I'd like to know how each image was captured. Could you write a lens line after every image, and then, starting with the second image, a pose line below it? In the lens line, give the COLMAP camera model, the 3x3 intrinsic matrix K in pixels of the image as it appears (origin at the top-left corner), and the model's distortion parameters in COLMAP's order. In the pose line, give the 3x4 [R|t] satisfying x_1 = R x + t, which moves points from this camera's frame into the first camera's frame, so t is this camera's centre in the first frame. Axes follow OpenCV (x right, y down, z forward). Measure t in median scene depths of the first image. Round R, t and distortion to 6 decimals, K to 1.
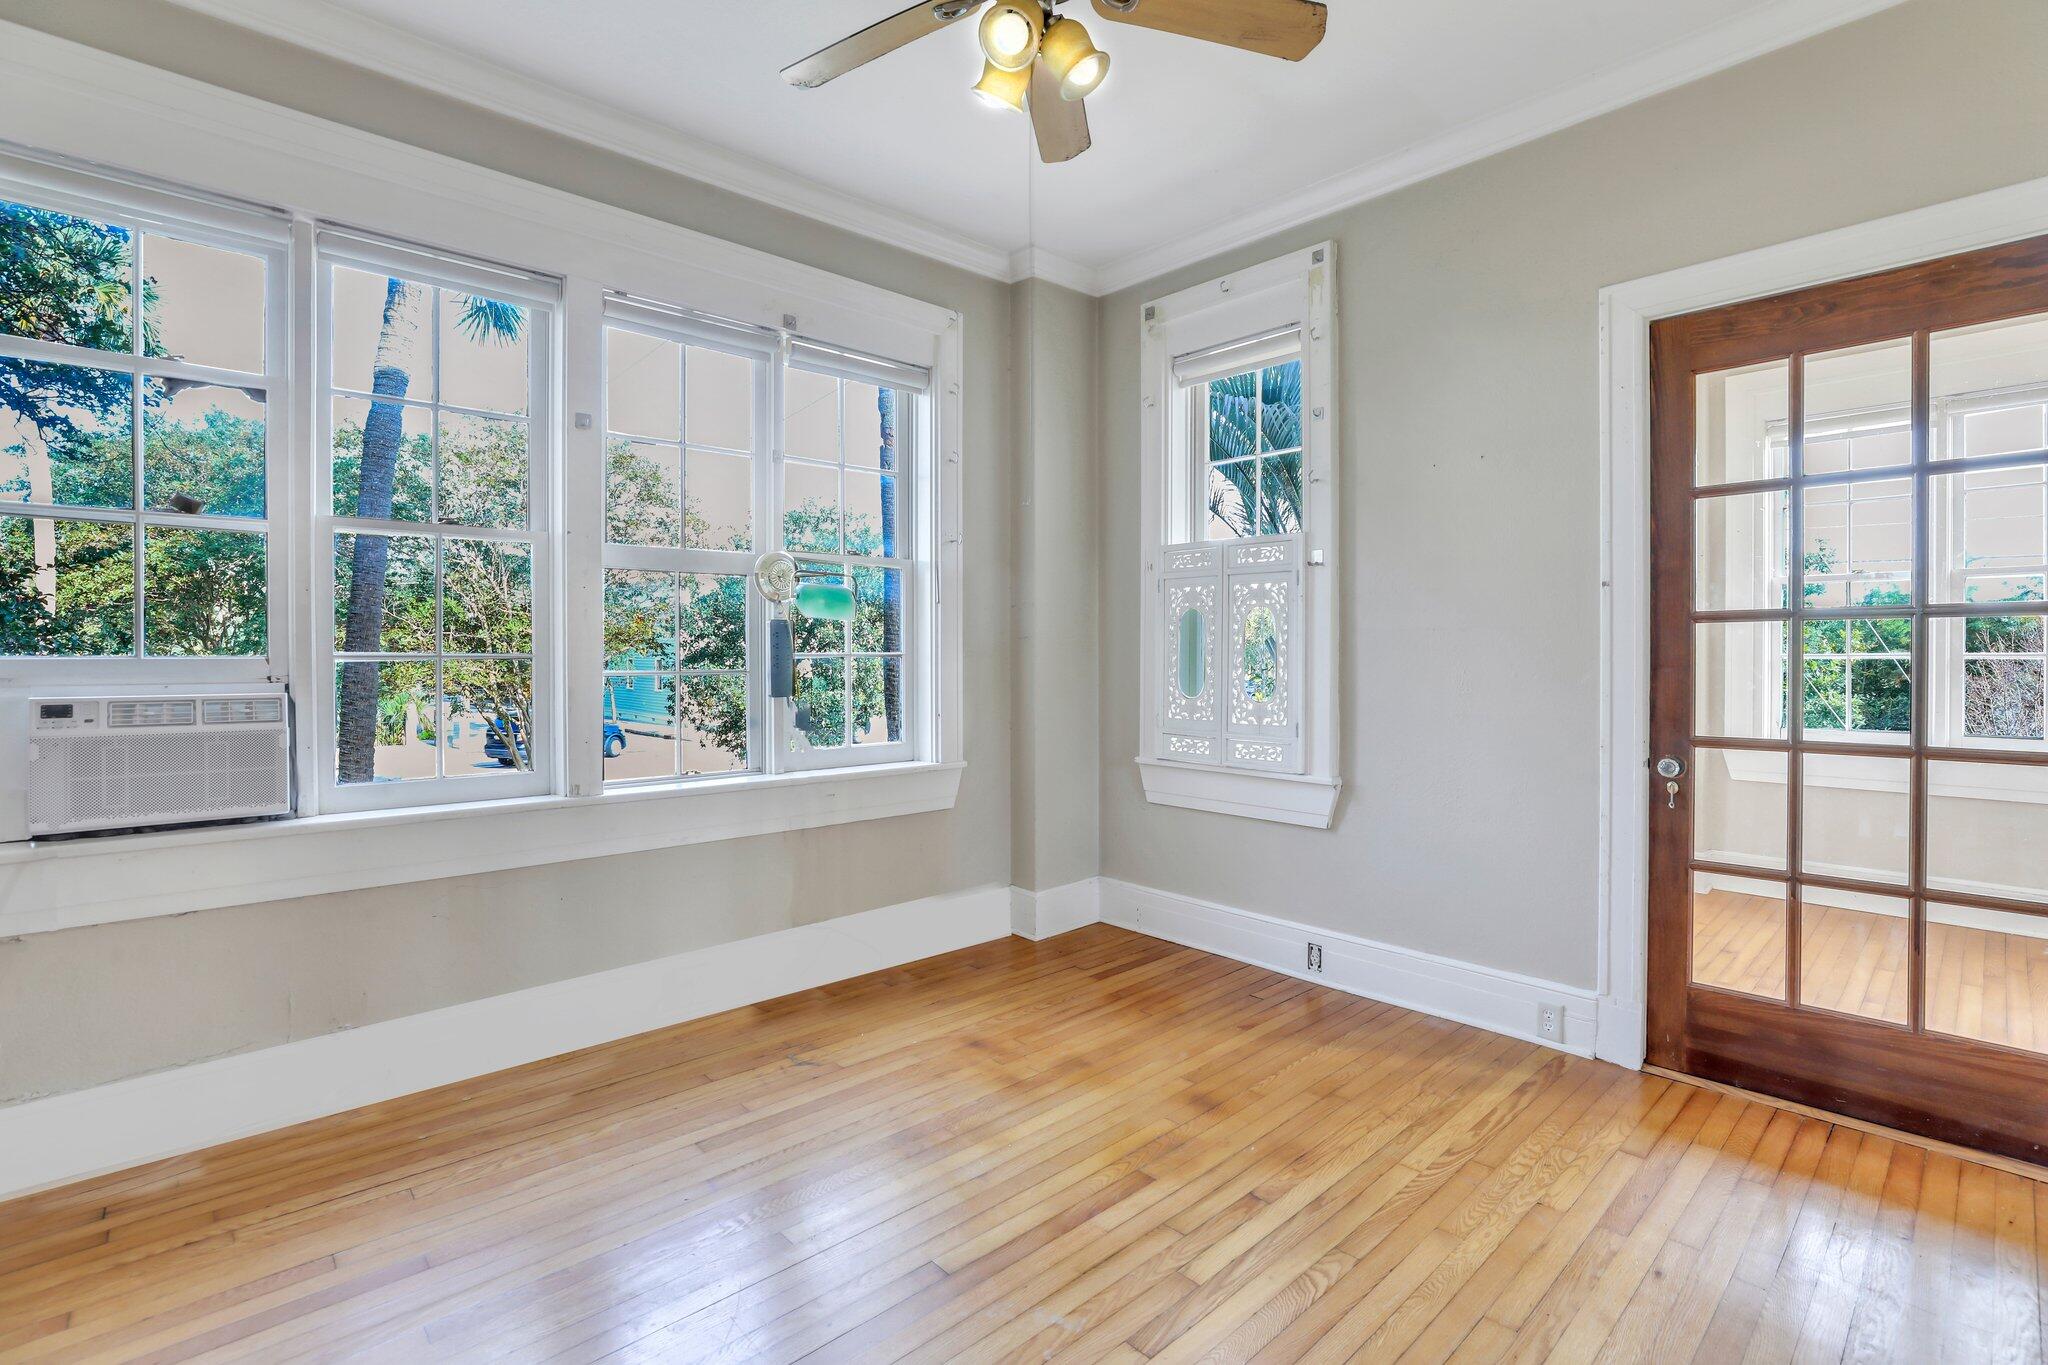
lens RADIAL K [[940.5, 0, 1029.5], [0, 940.5, 657.6], [0, 0, 1]] dist [-0.037338, 0.010057]
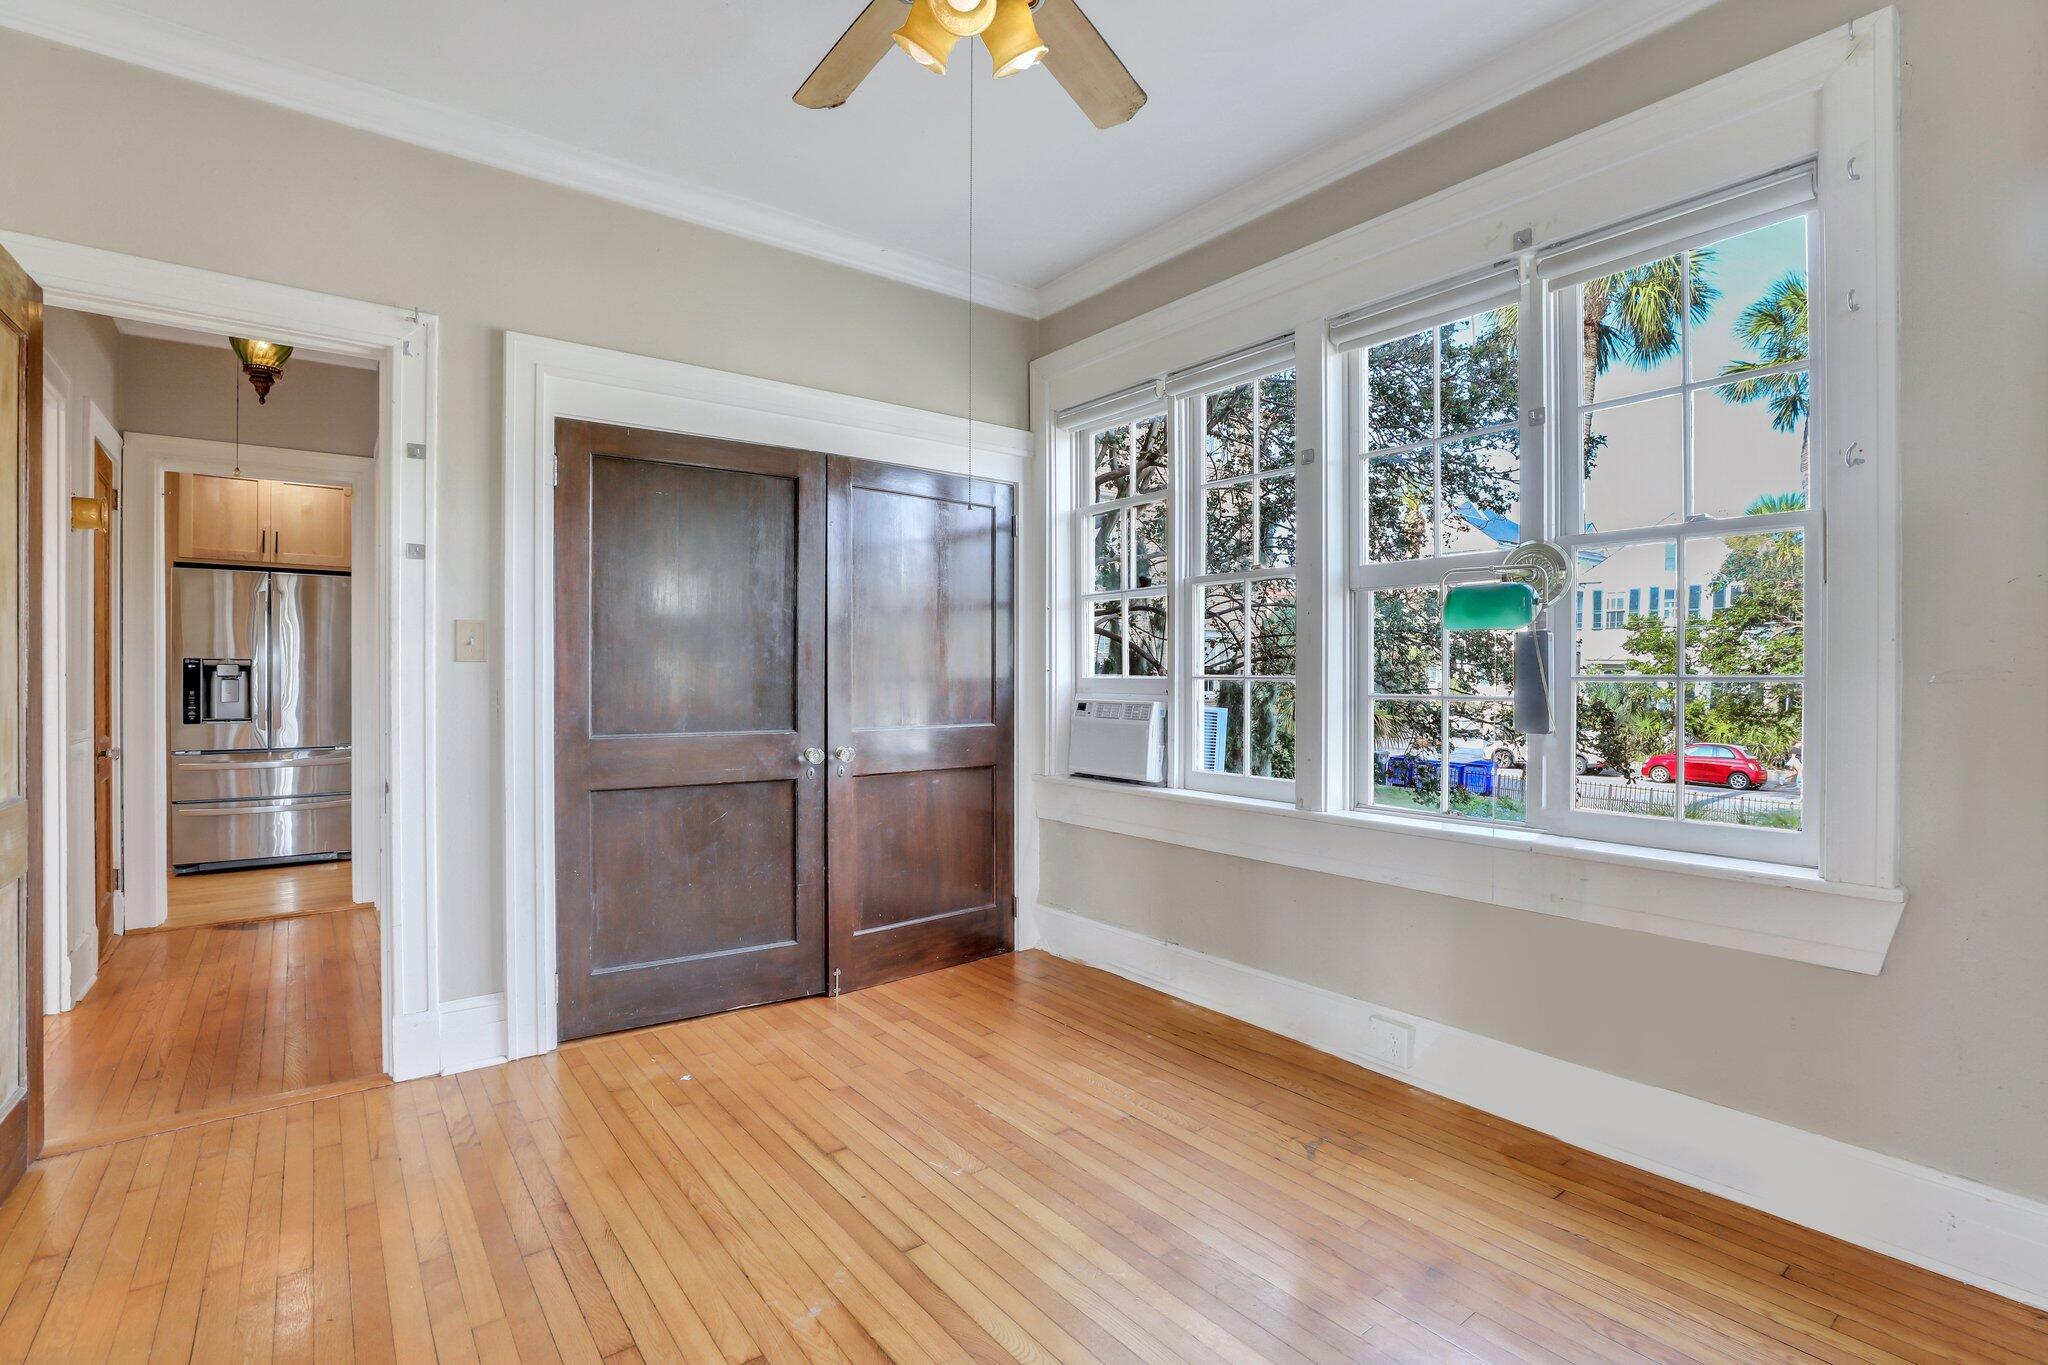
lens RADIAL K [[951.6, 0, 1021.8], [0, 951.6, 722.9], [0, 0, 1]] dist [-0.051931, 0.000192]
pose [[-0.105093, 0.044804, -0.993453, 0.636678], [-0.003932, 0.998958, 0.045468, 0.004246], [0.994455, 0.008685, -0.104807, 0.835241]]
